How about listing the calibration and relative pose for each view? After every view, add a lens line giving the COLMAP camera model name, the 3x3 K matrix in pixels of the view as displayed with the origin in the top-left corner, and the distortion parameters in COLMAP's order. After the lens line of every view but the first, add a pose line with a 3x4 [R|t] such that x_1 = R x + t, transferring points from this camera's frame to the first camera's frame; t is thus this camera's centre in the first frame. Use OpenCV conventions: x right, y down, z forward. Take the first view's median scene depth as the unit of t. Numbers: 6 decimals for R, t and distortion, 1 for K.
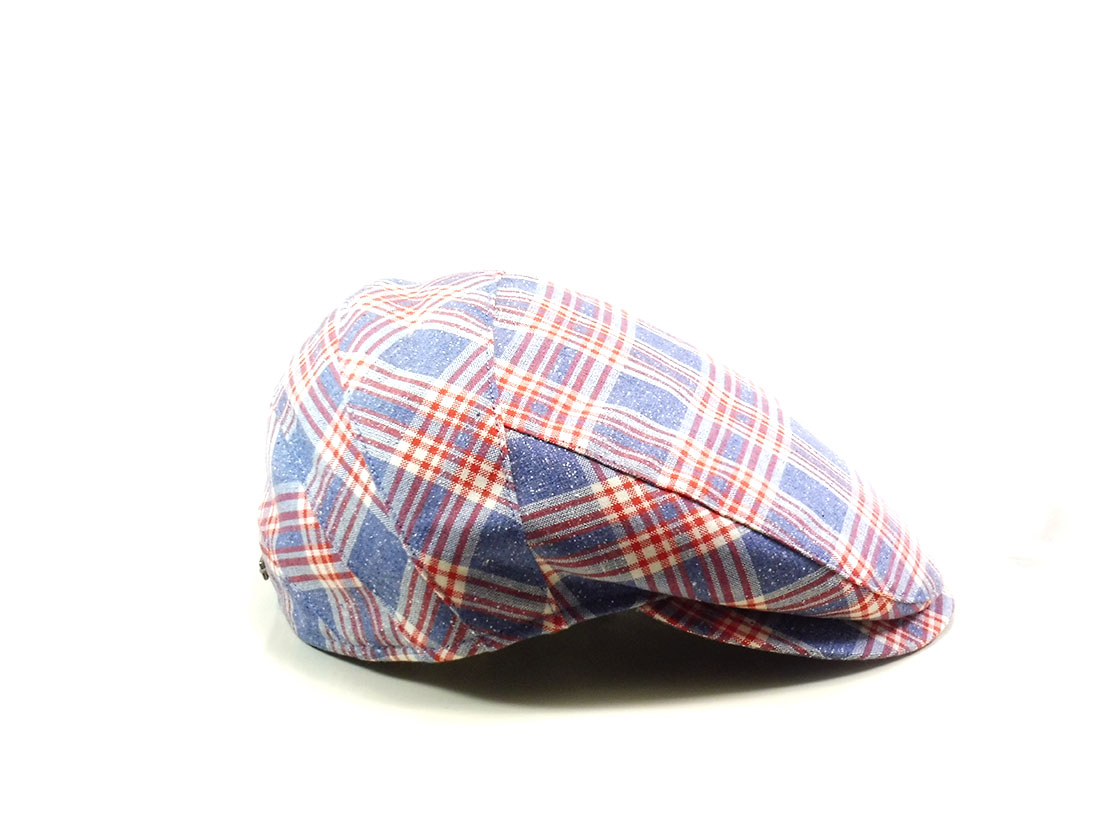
lens RADIAL K [[2495.2, 0, 550.2], [0, 2495.2, 415.7], [0, 0, 1]] dist [0.674127, 0.000000]
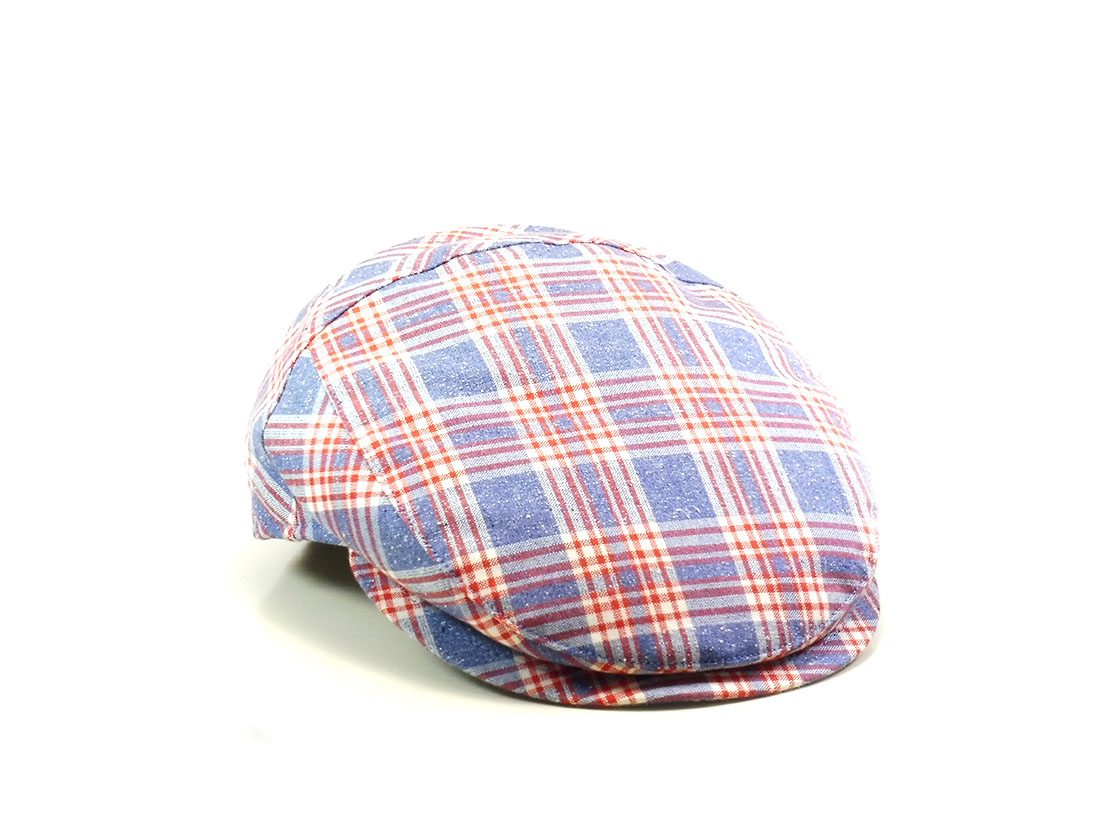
lens RADIAL K [[2495.2, 0, 547.0], [0, 2495.2, 413.3], [0, 0, 1]] dist [0.674127, 0.000000]
pose [[0.446970, 0.257734, -0.856616, 0.956875], [-0.248906, 0.955612, 0.157643, -0.162842], [0.859223, 0.142756, 0.491281, 0.552721]]
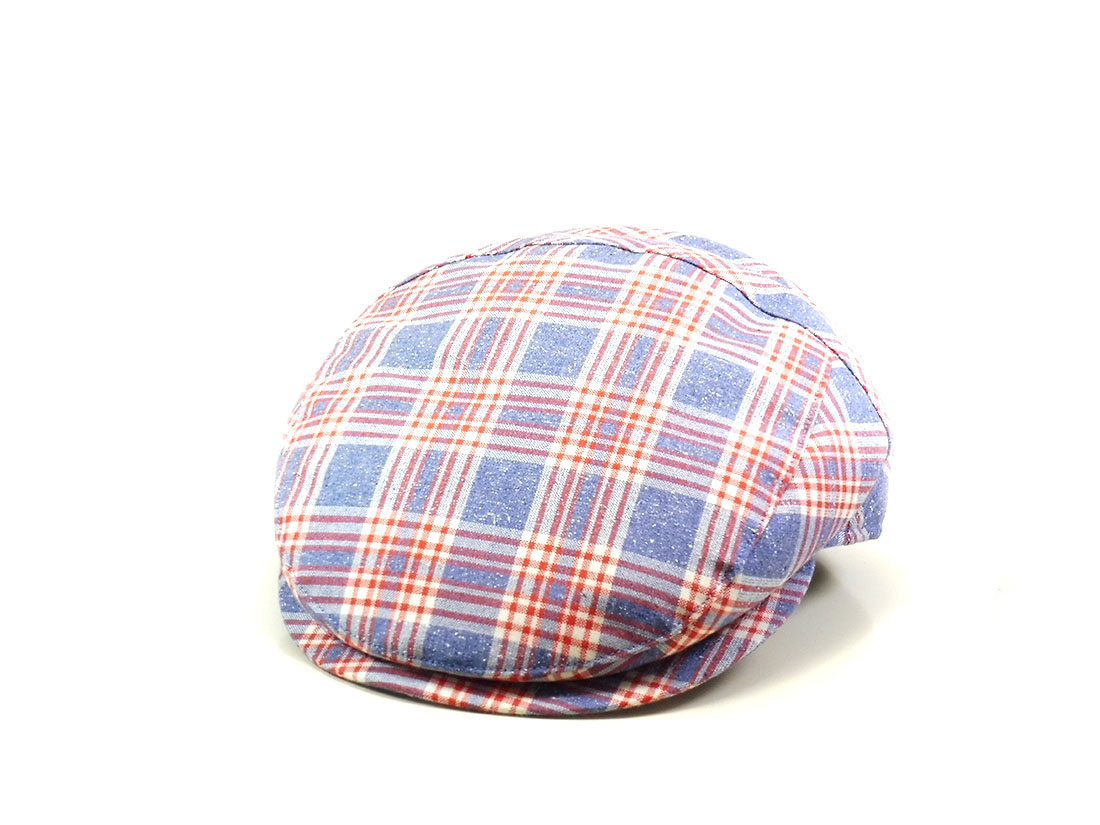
lens RADIAL K [[2495.2, 0, 547.4], [0, 2495.2, 413.7], [0, 0, 1]] dist [0.674127, 0.000000]
pose [[-0.287237, 0.272222, -0.918363, 1.031550], [-0.264805, 0.898832, 0.349256, -0.373240], [0.920529, 0.343506, -0.186092, 1.294230]]
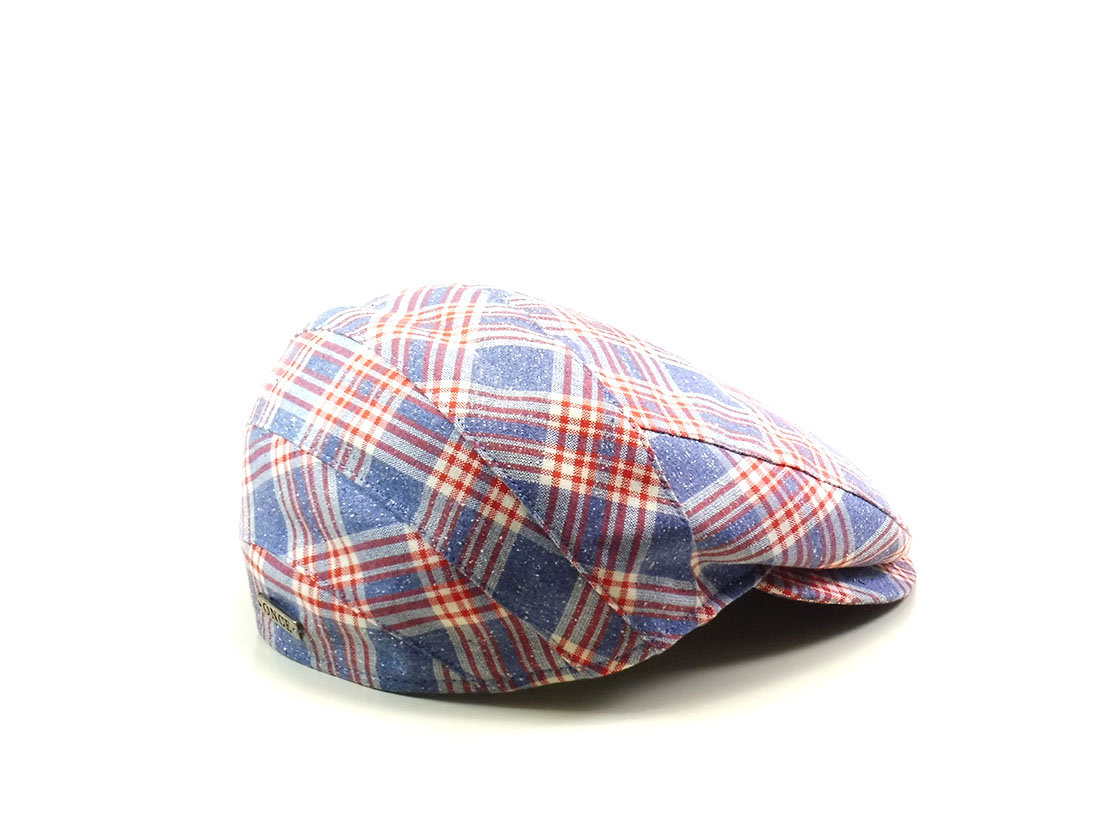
lens RADIAL K [[2495.2, 0, 546.4], [0, 2495.2, 406.5], [0, 0, 1]] dist [0.674127, 0.000000]
pose [[0.854470, -0.148331, 0.497875, -0.538973], [0.149269, 0.988059, 0.038190, -0.047243], [-0.497595, 0.041685, 0.866407, 0.153447]]
